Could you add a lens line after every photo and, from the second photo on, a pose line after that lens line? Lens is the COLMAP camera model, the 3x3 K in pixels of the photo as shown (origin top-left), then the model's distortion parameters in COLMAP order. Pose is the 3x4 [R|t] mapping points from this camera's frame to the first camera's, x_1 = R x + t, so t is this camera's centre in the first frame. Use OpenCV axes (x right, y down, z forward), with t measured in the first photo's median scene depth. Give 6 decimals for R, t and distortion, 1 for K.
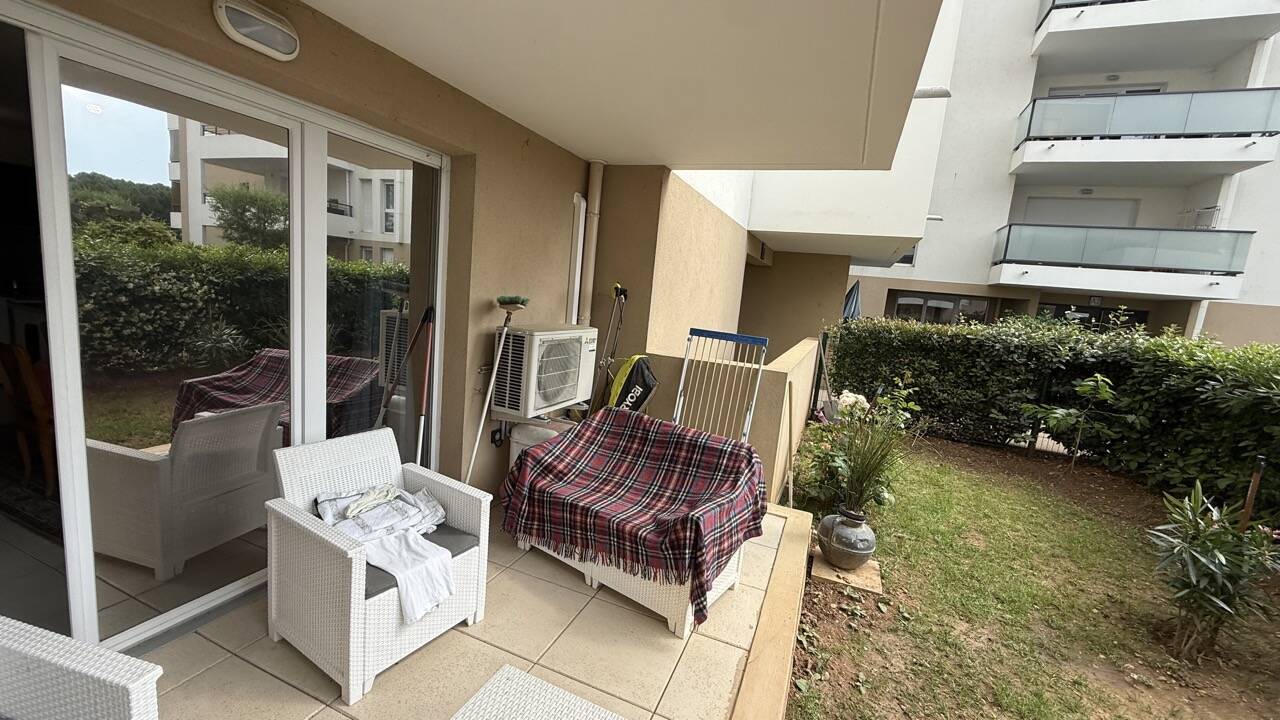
lens RADIAL K [[509.2, 0, 635.9], [0, 509.2, 362.0], [0, 0, 1]] dist [0.000642, 0.000394]
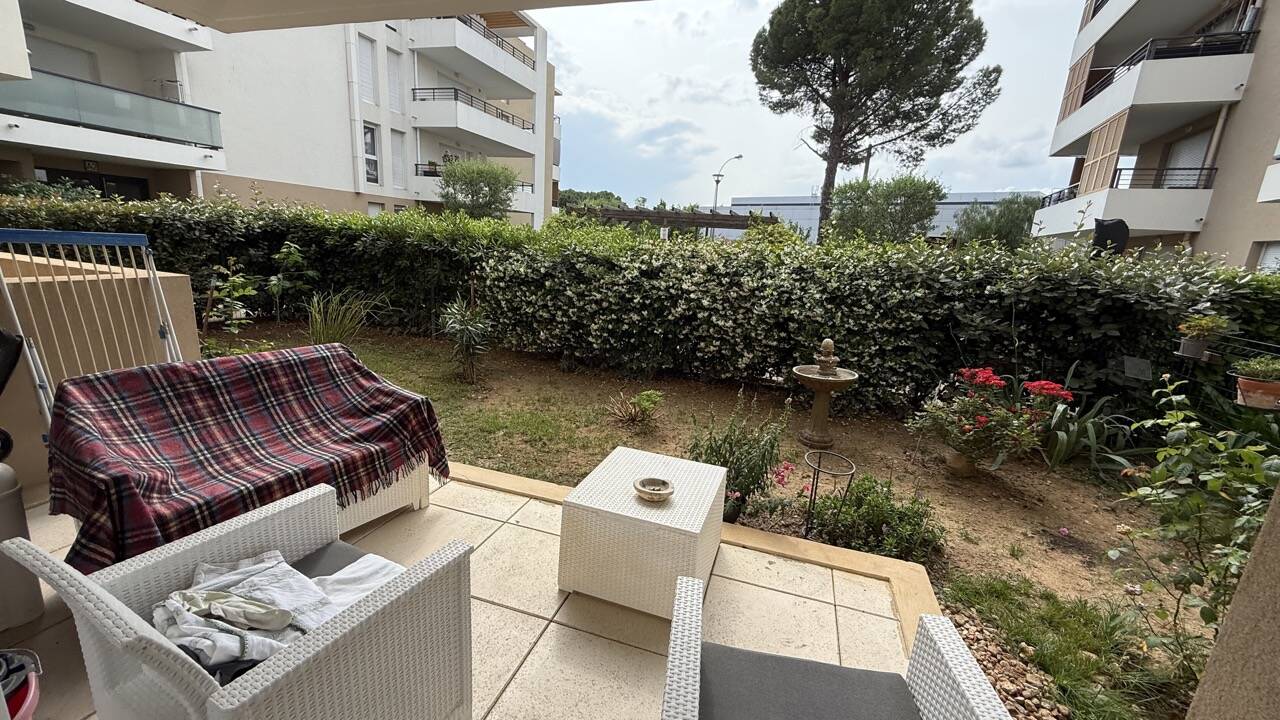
lens RADIAL K [[509.2, 0, 635.9], [0, 509.2, 362.0], [0, 0, 1]] dist [0.000642, 0.000394]
pose [[-0.072696, -0.326404, 0.942431, -0.422371], [0.074663, 0.940498, 0.331494, -0.049810], [-0.994556, 0.094463, -0.044001, 0.253534]]
